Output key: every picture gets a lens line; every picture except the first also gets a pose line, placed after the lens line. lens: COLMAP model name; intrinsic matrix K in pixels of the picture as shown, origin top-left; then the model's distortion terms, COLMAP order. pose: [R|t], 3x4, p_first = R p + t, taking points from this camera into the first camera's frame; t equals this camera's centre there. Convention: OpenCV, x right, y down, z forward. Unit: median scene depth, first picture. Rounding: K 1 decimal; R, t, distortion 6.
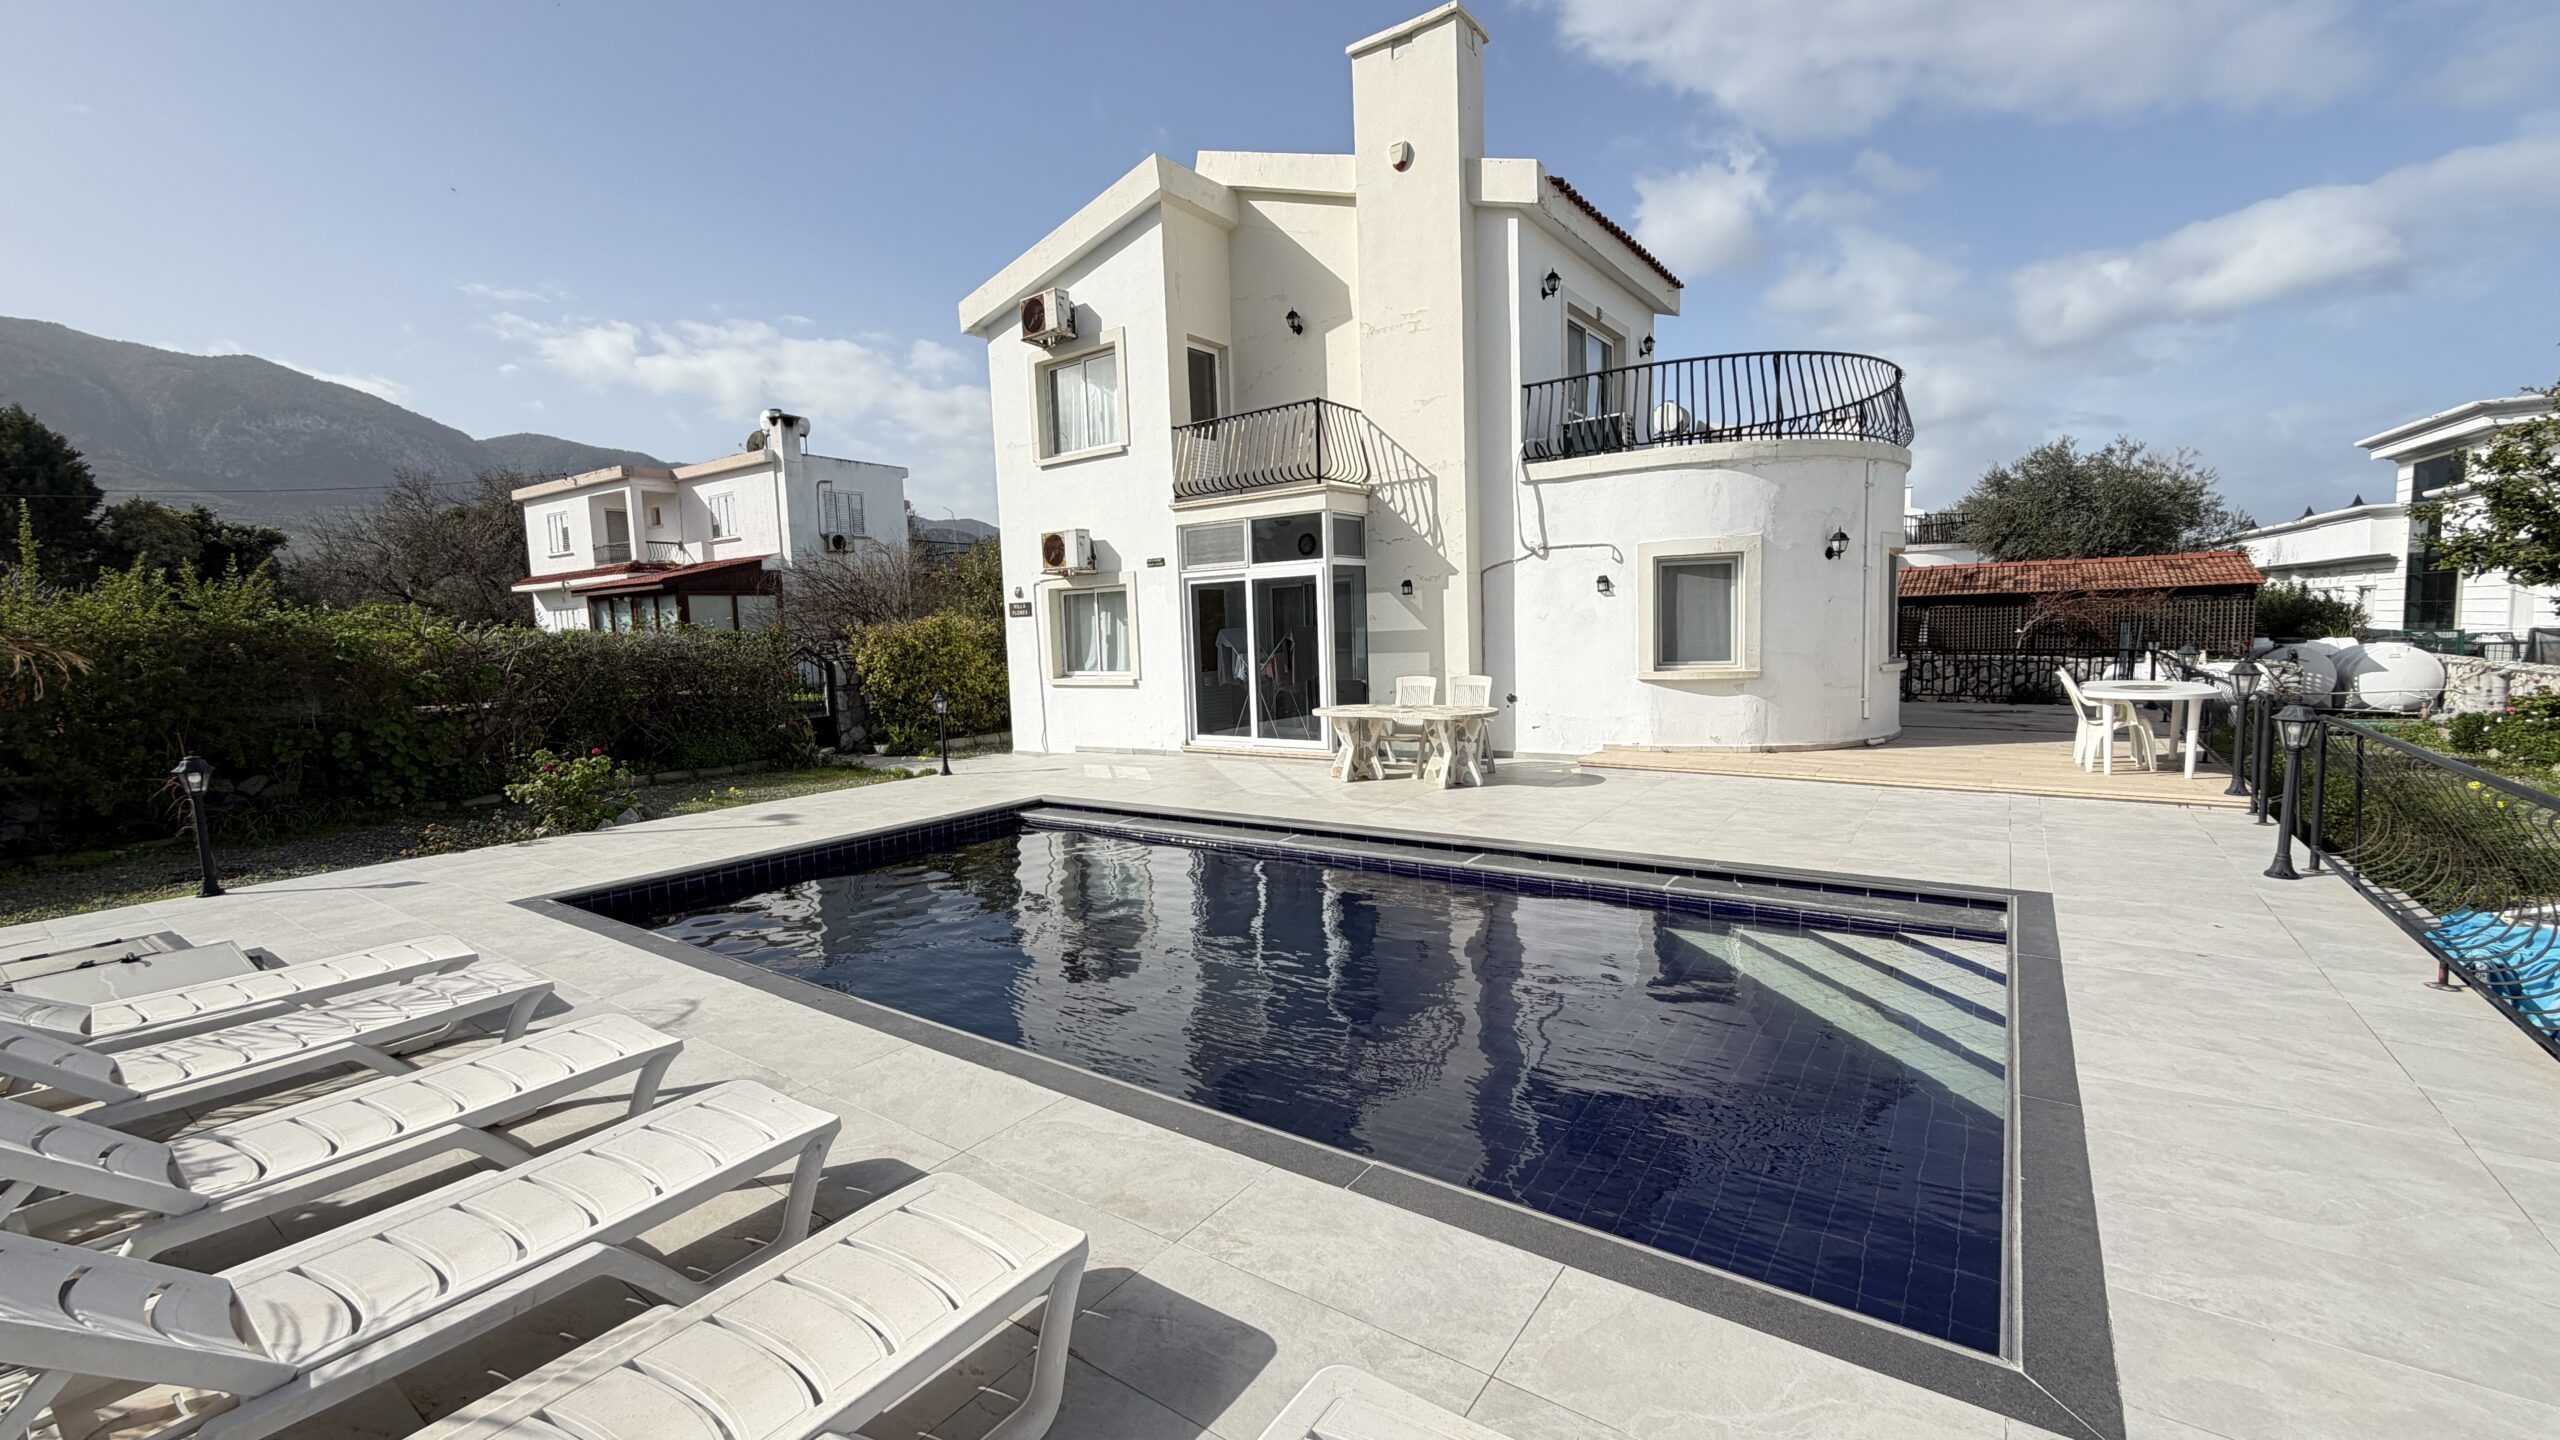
lens RADIAL K [[1019.3, 0, 1275.5], [0, 1019.3, 719.9], [0, 0, 1]] dist [-0.000314, 0.000543]
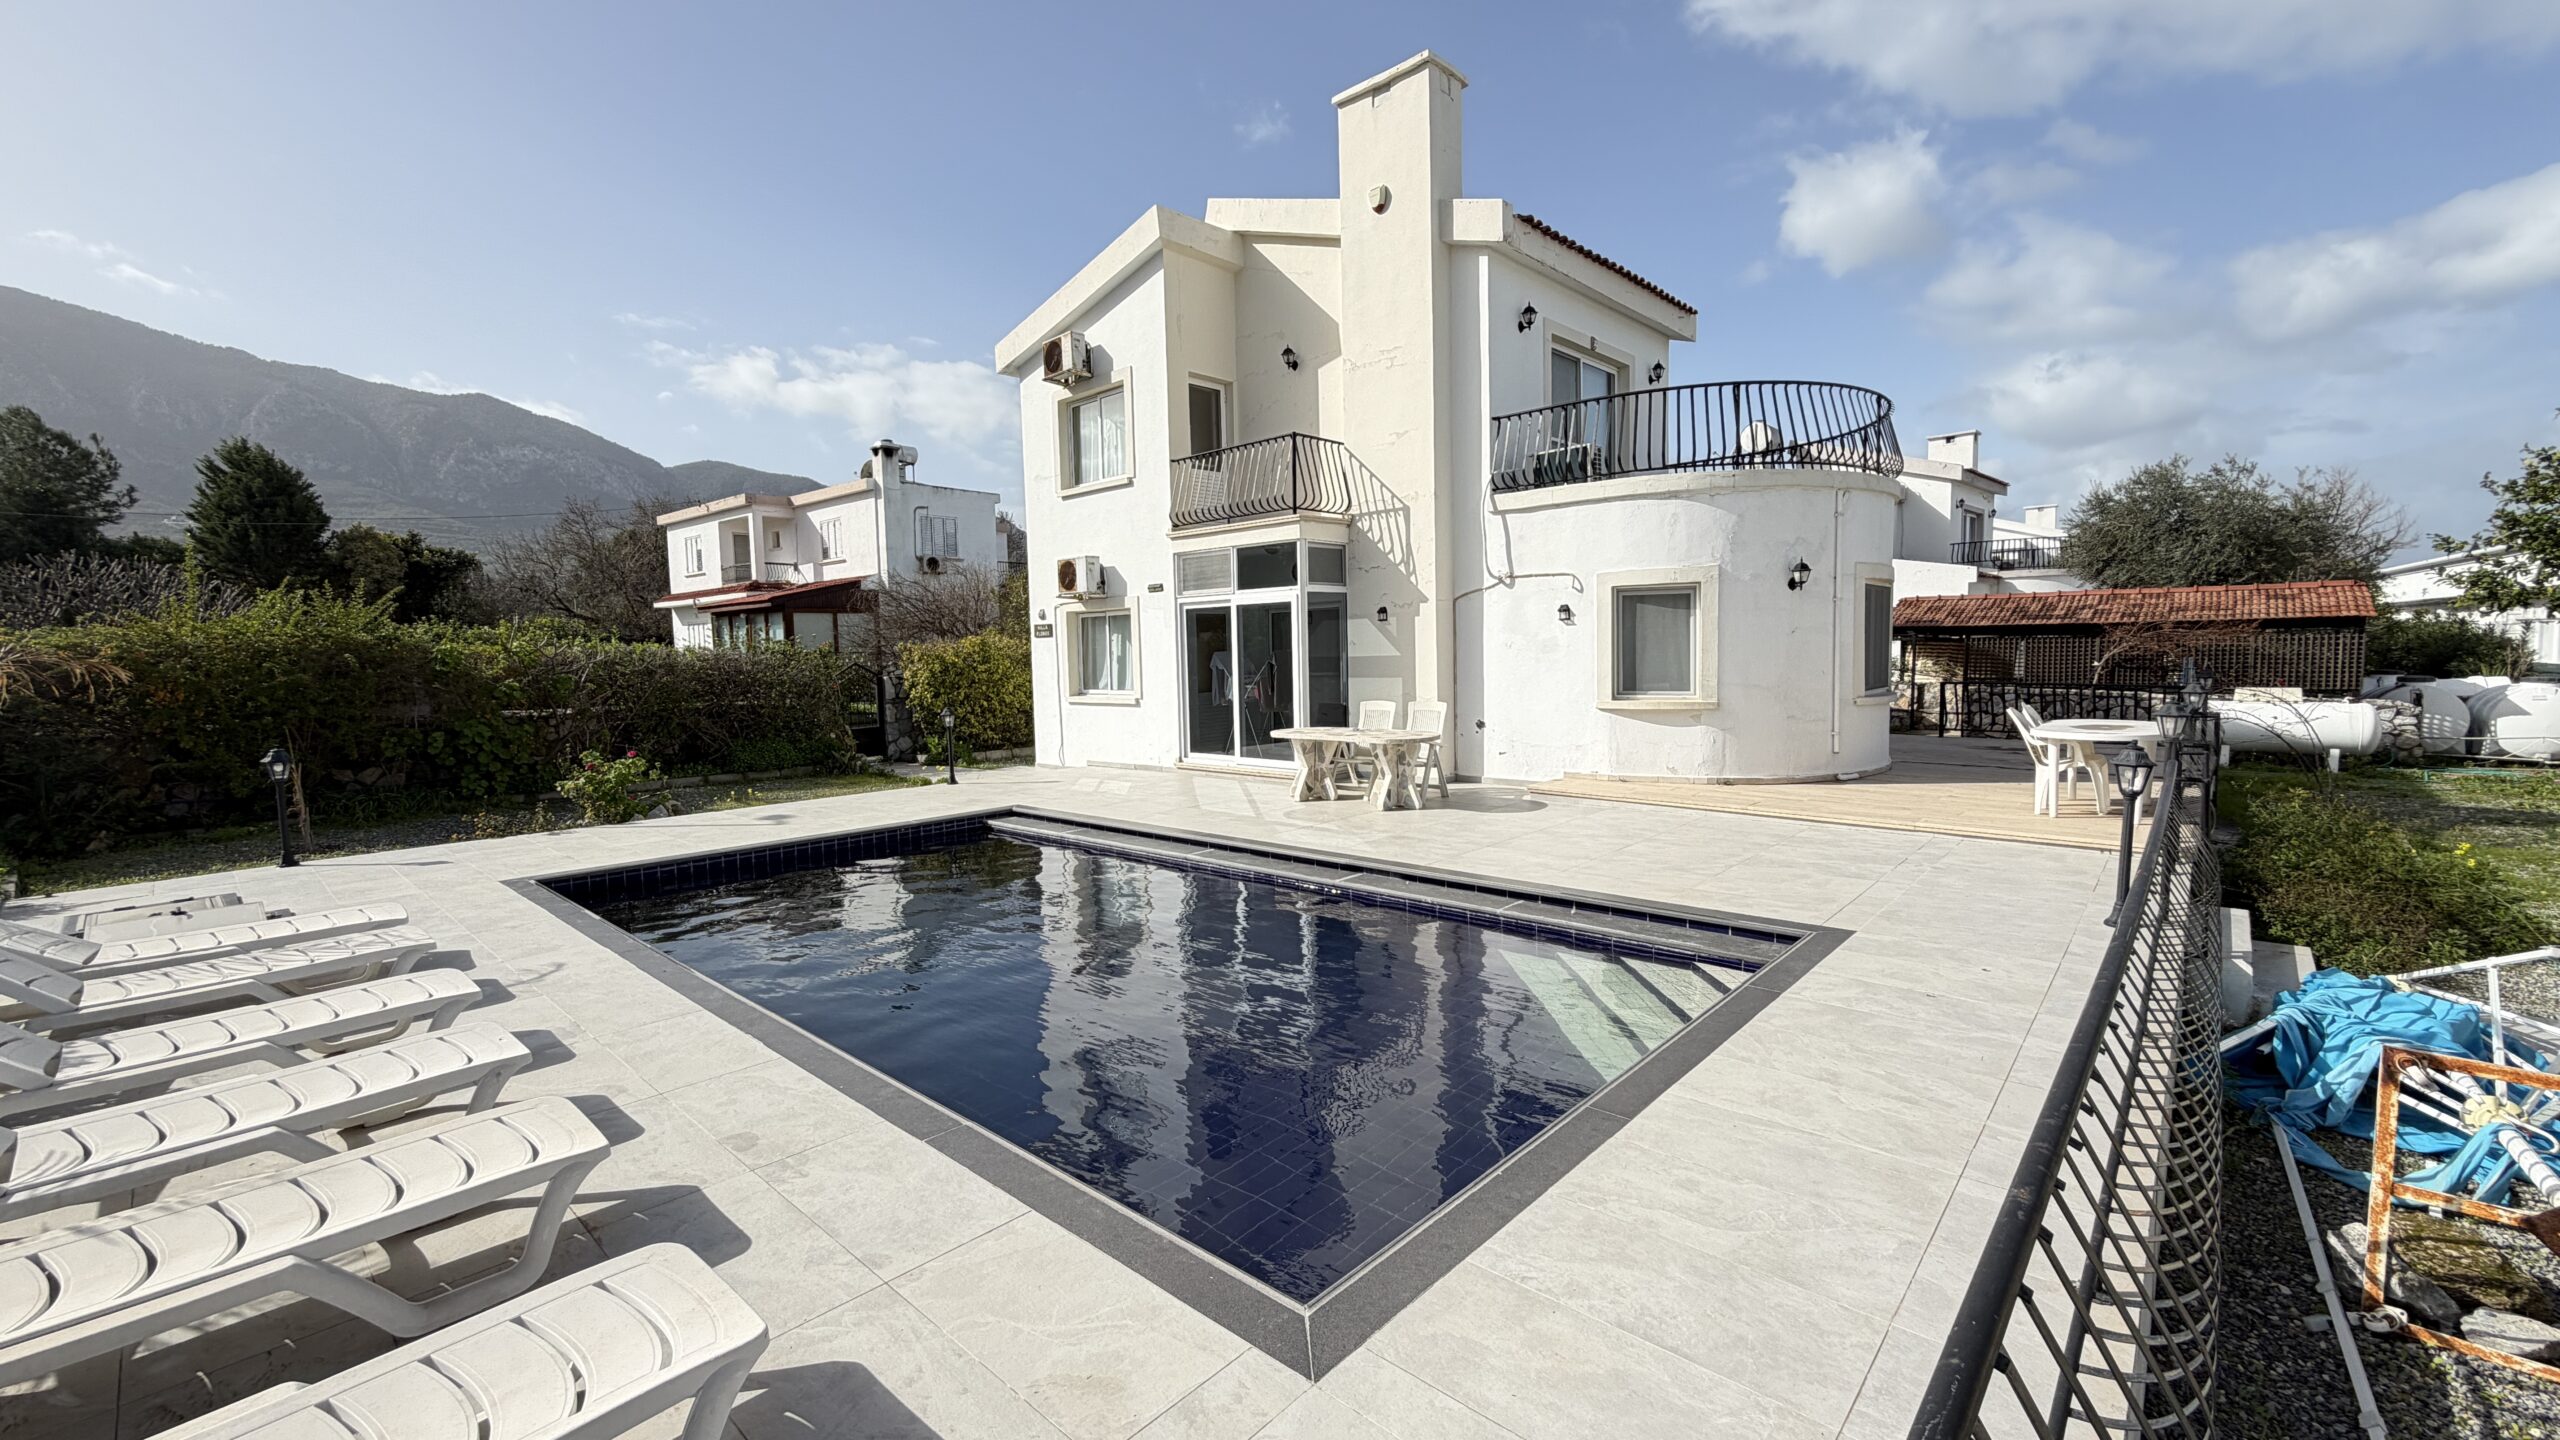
lens RADIAL K [[1019.3, 0, 1272.9], [0, 1019.3, 718.0], [0, 0, 1]] dist [-0.000314, 0.000543]
pose [[0.992589, 0.020791, -0.119730, 0.130272], [-0.023260, 0.999544, -0.019254, -0.002683], [0.119276, 0.021896, 0.992620, -0.027049]]
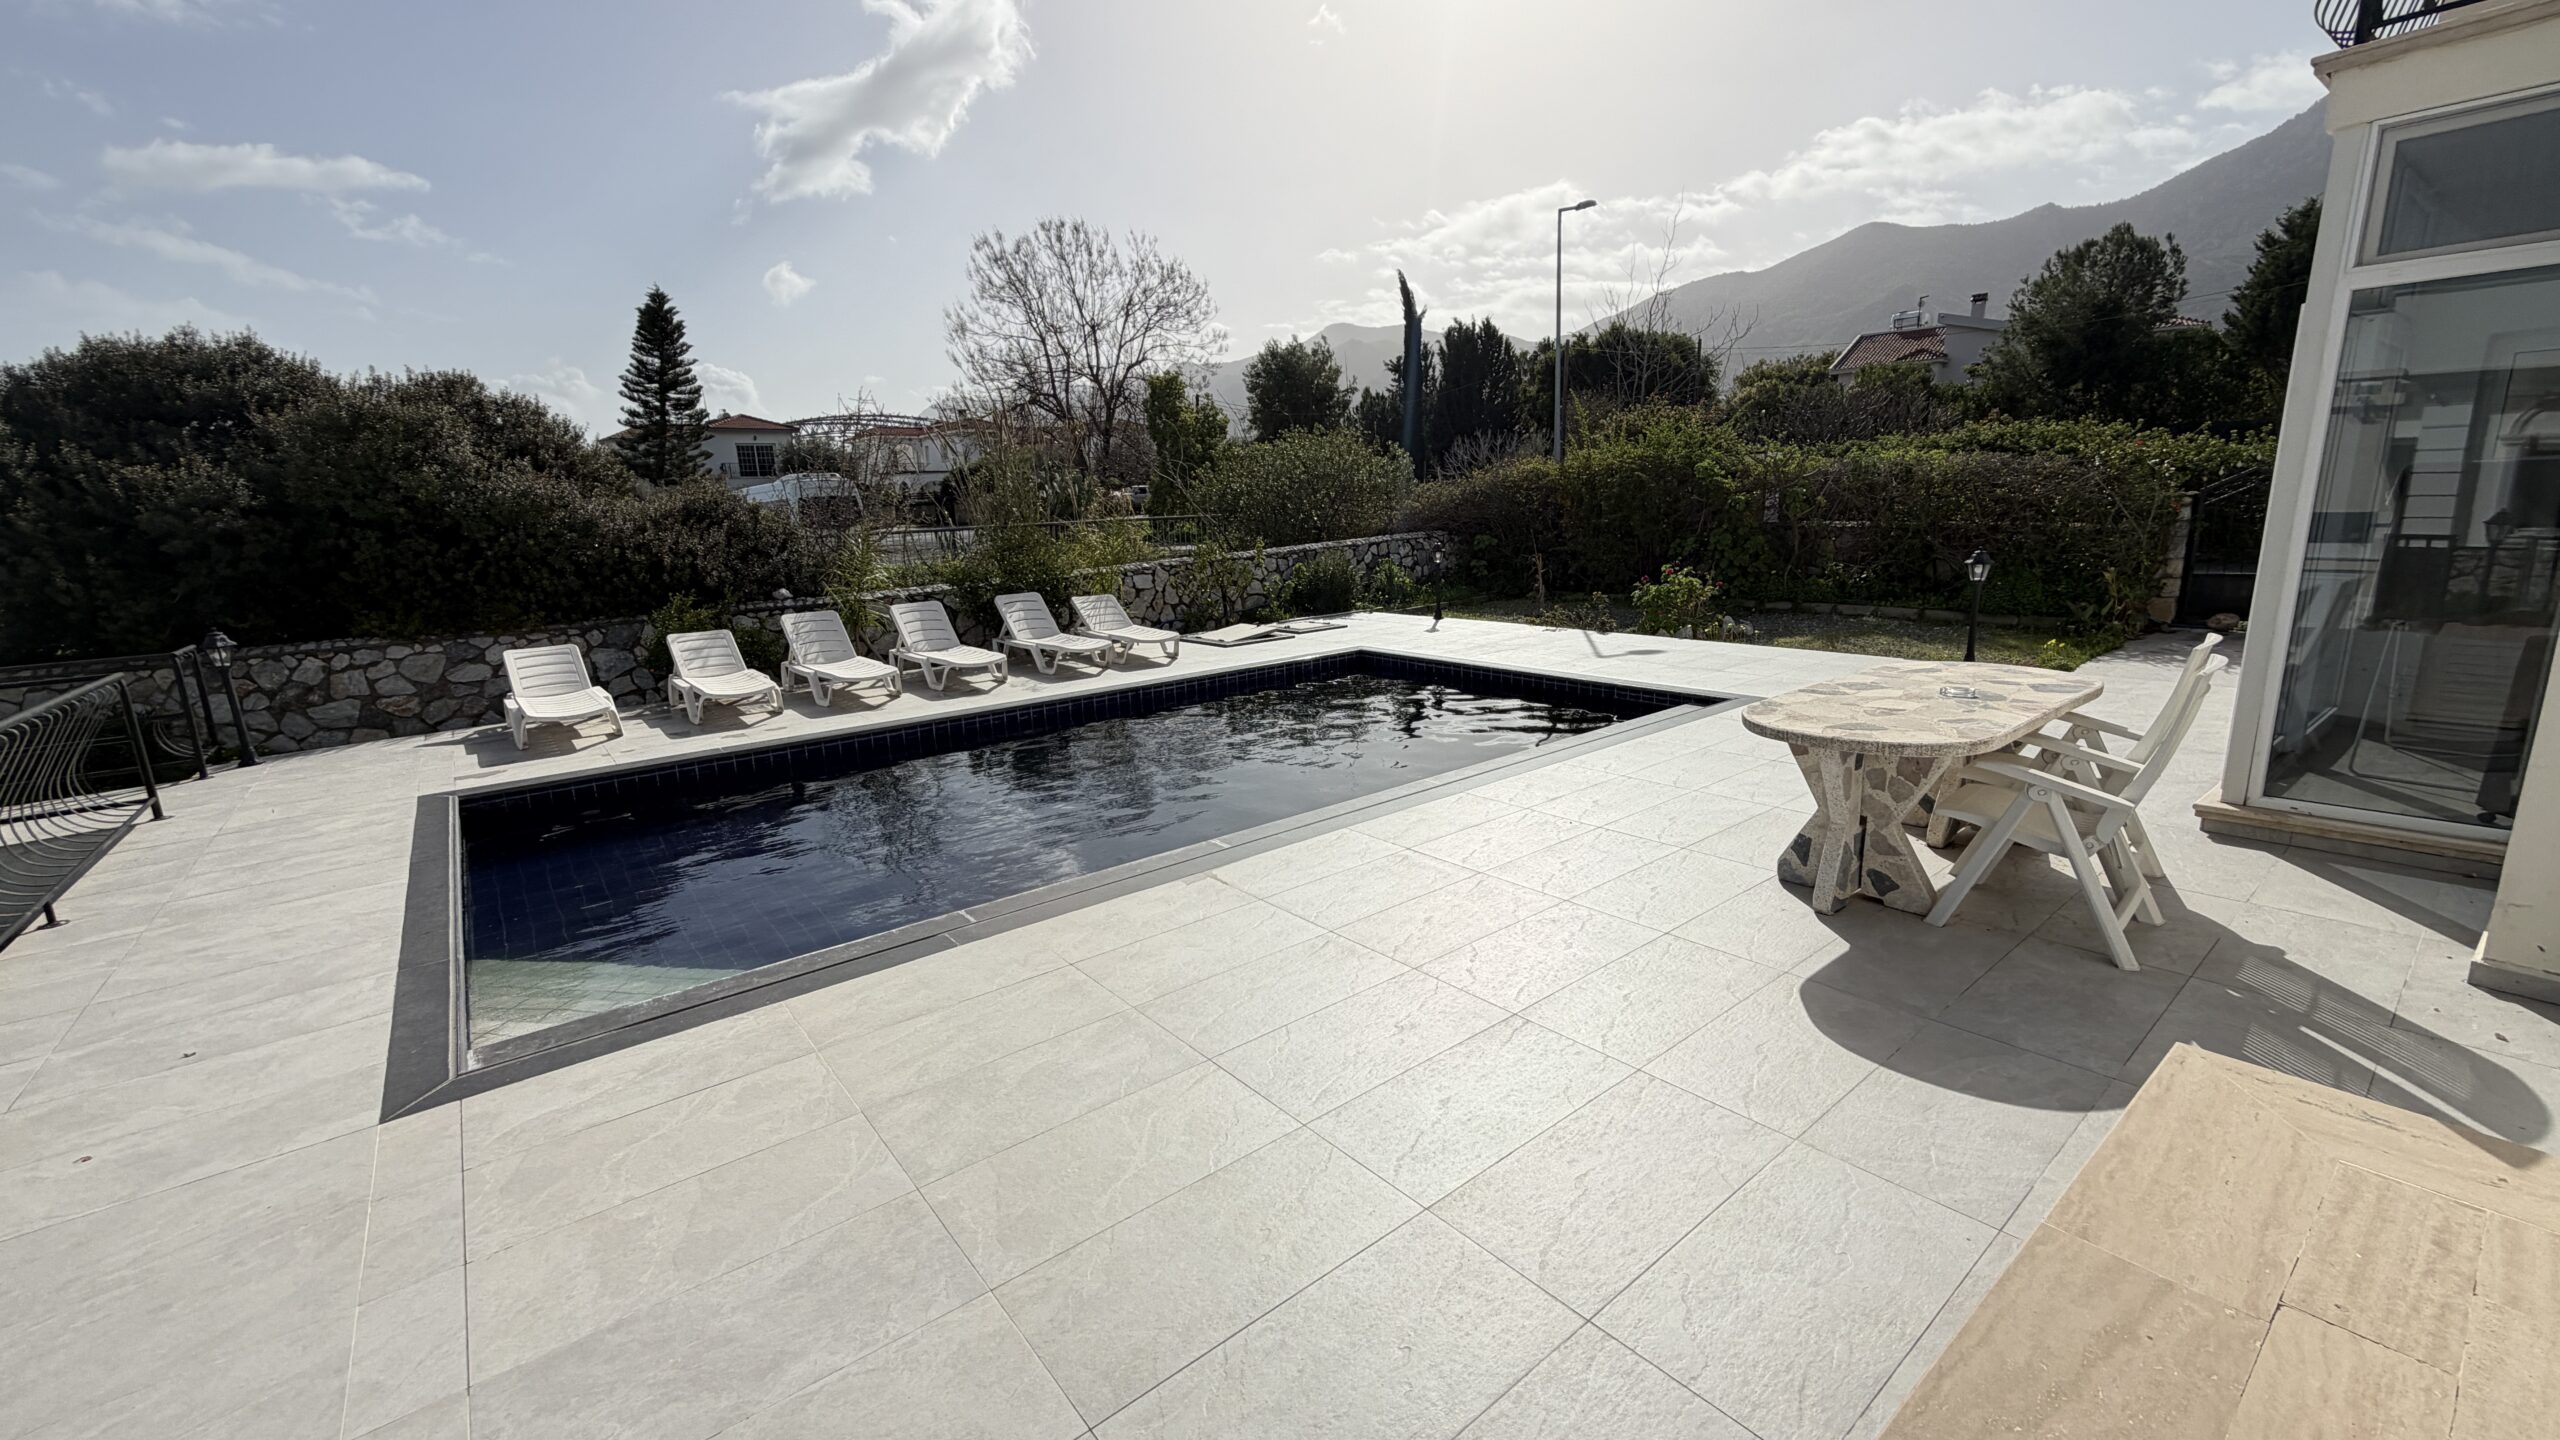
lens RADIAL K [[1019.3, 0, 1284.1], [0, 1019.3, 717.6], [0, 0, 1]] dist [-0.000314, 0.000543]
pose [[-0.265249, 0.247648, -0.931833, 0.453406], [-0.037752, 0.963043, 0.266689, -0.078617], [0.963441, 0.105918, -0.246097, 0.655648]]
